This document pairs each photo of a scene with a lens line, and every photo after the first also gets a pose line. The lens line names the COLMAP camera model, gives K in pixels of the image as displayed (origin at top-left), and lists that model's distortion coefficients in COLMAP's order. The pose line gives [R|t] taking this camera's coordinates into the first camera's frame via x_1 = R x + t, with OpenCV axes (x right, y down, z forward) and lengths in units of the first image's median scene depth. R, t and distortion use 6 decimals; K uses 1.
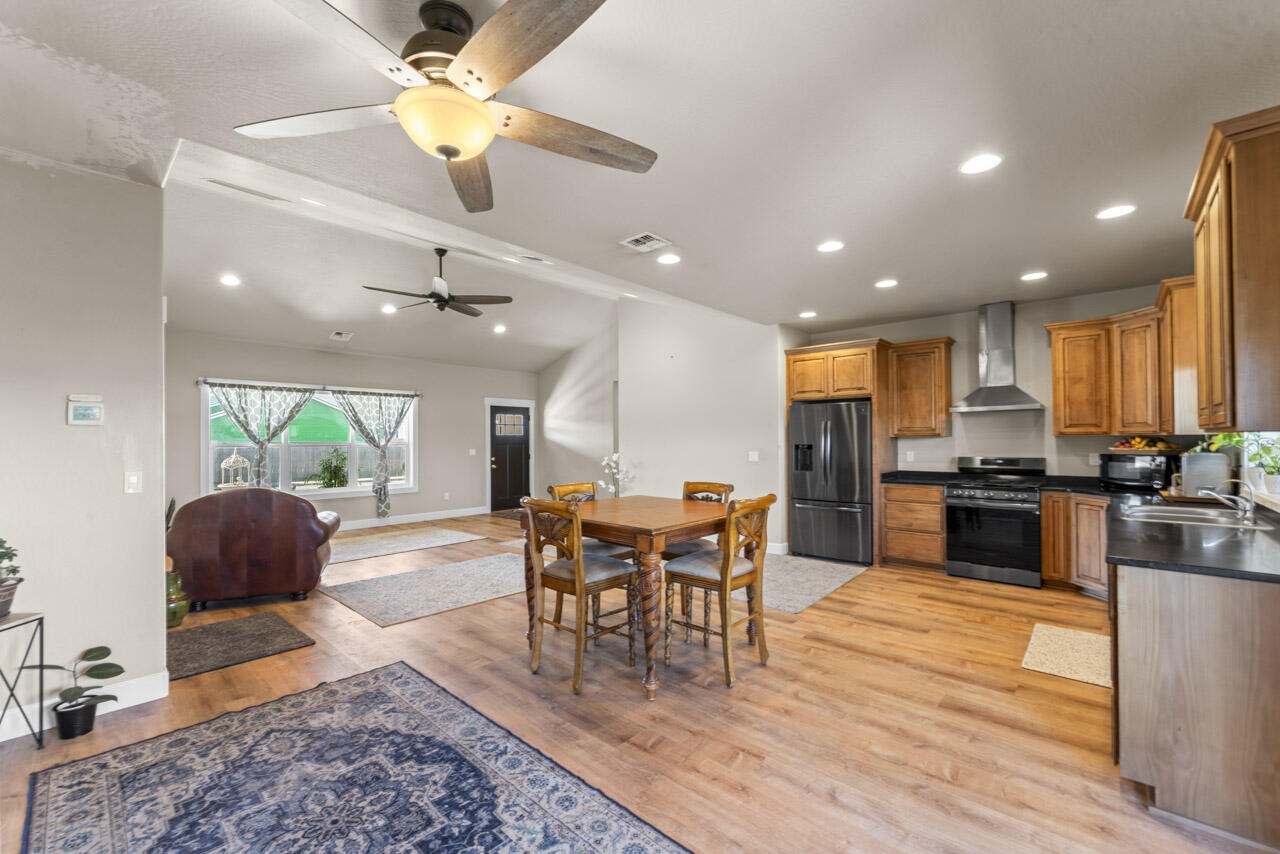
lens RADIAL K [[523.4, 0, 630.2], [0, 523.4, 430.6], [0, 0, 1]] dist [-0.002278, -0.000912]
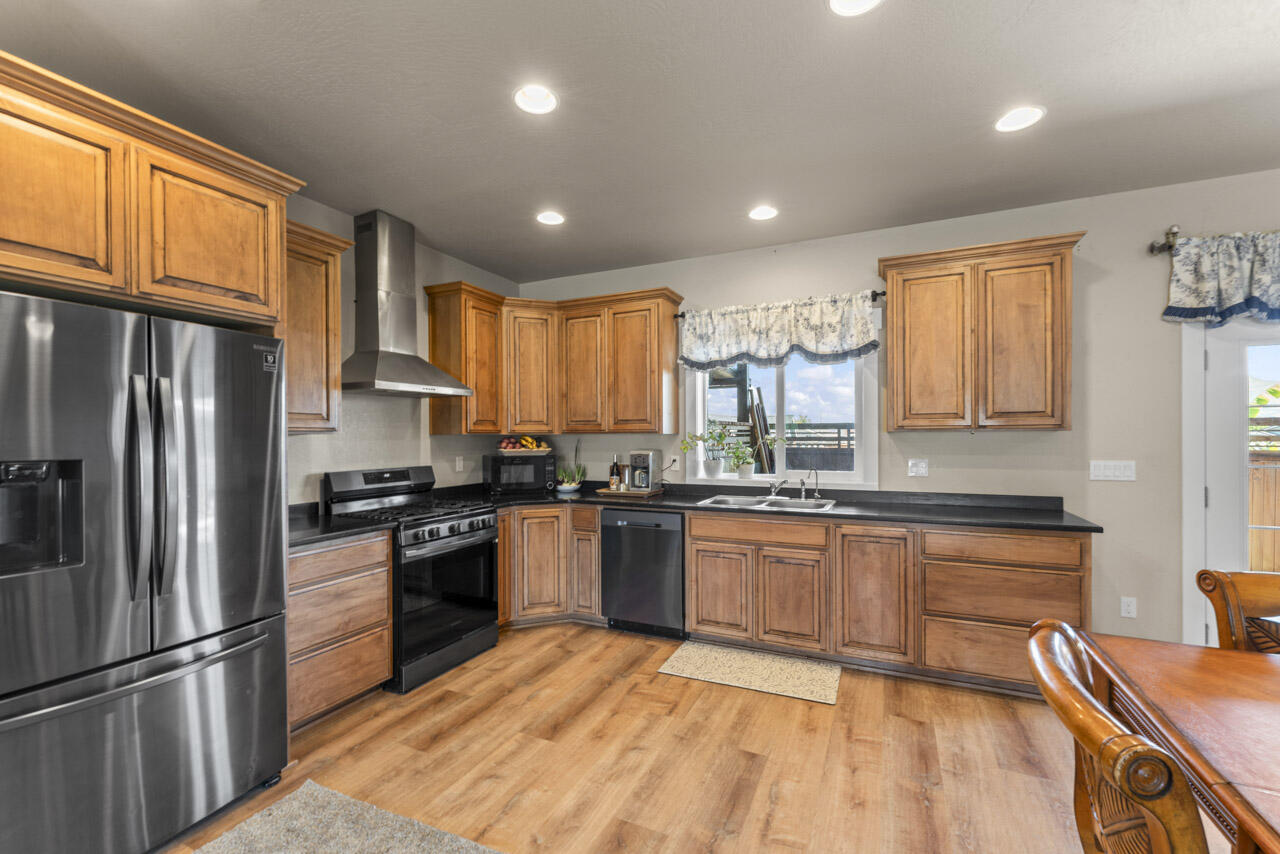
lens RADIAL K [[523.4, 0, 646.4], [0, 523.4, 440.6], [0, 0, 1]] dist [-0.002278, -0.000912]
pose [[-0.314239, -0.000958, 0.949344, 0.016943], [-0.010557, 0.999941, -0.002486, 0.013043], [-0.949285, -0.010804, -0.314230, 0.717218]]
